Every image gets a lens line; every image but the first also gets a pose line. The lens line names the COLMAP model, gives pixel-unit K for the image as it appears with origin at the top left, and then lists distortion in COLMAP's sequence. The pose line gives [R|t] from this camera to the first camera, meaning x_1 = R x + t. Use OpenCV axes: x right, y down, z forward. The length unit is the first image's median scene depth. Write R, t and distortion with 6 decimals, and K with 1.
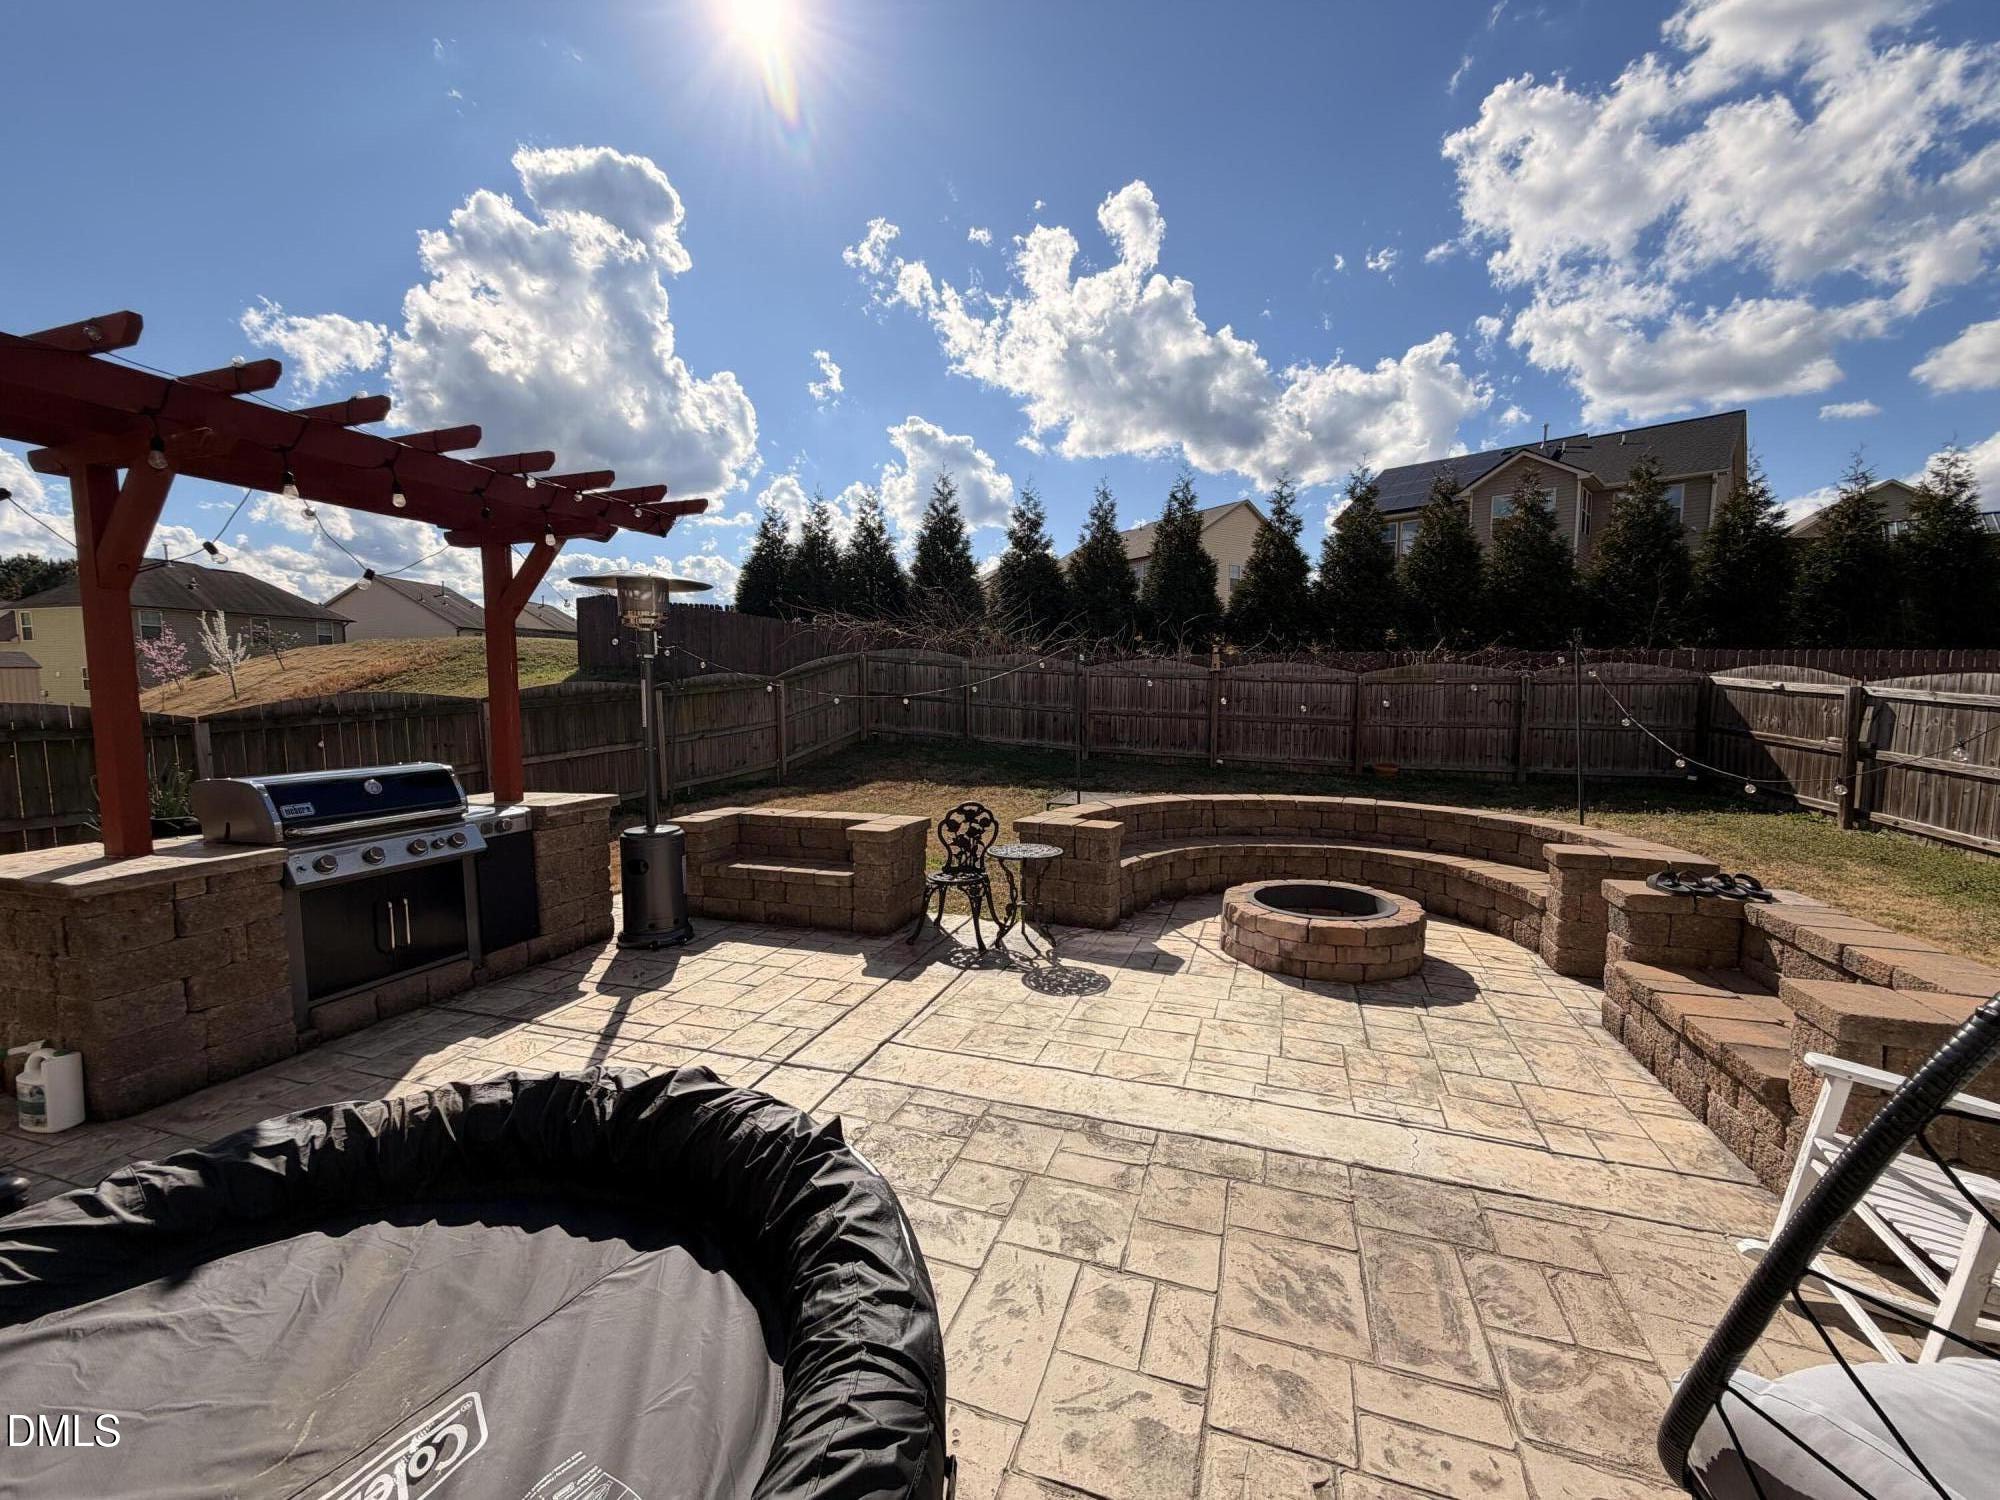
lens RADIAL K [[805.6, 0, 990.7], [0, 805.6, 755.2], [0, 0, 1]] dist [-0.005277, 0.000618]
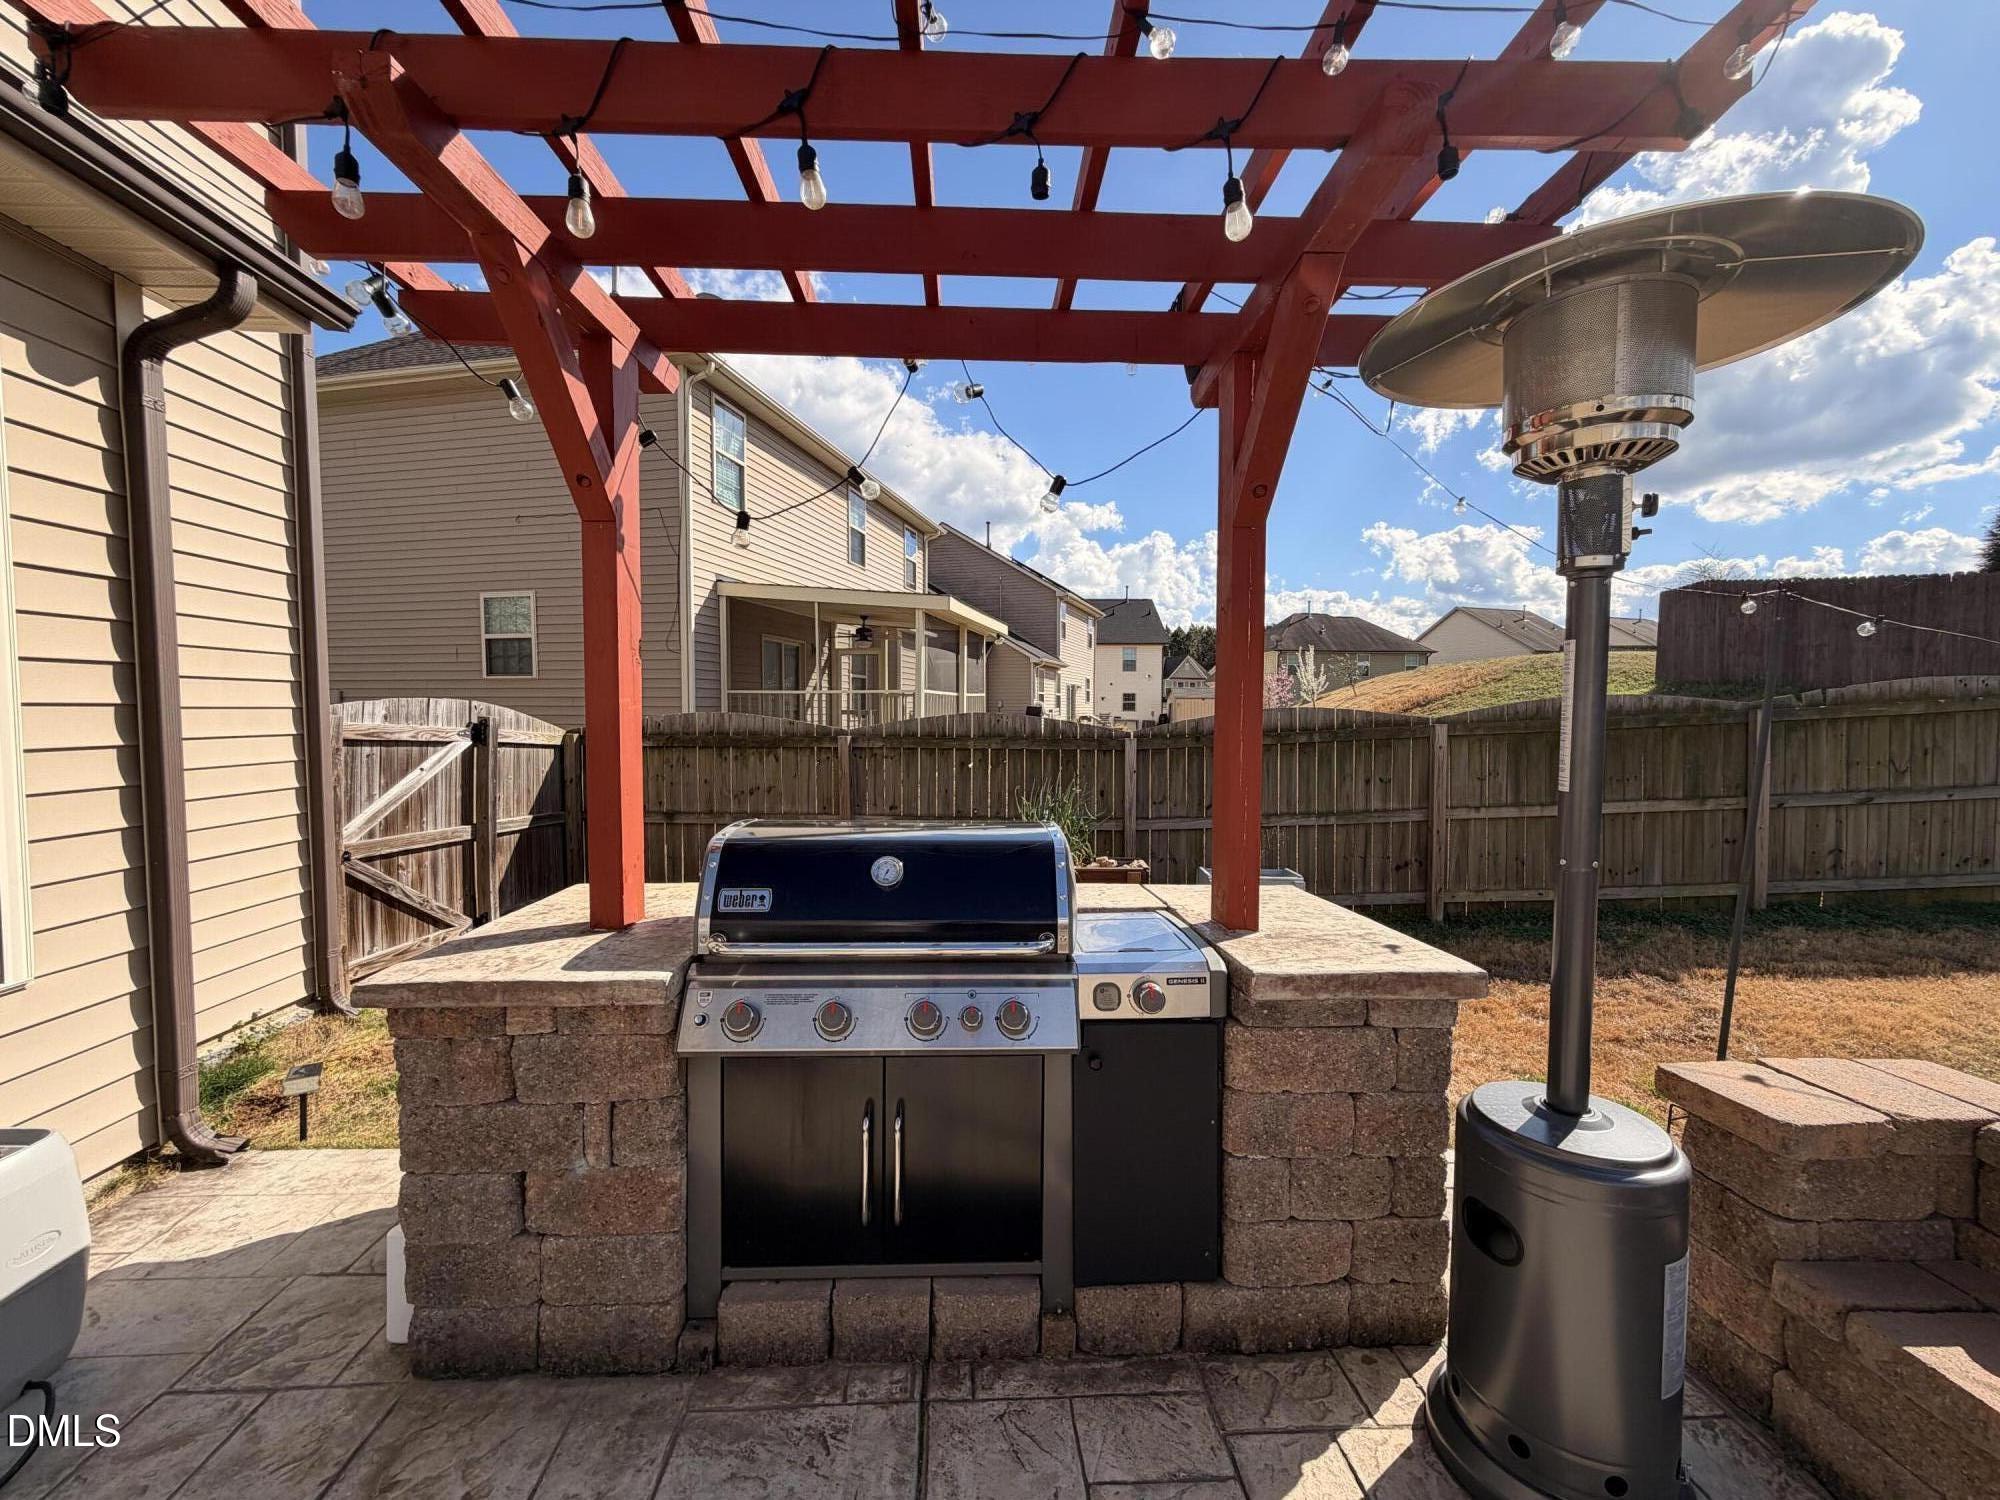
lens RADIAL K [[805.6, 0, 991.6], [0, 805.6, 741.8], [0, 0, 1]] dist [-0.005277, 0.000618]
pose [[0.378273, 0.037587, -0.924931, -0.122625], [-0.084829, 0.996379, 0.005798, -0.020711], [0.921799, 0.076268, 0.380091, 0.368546]]
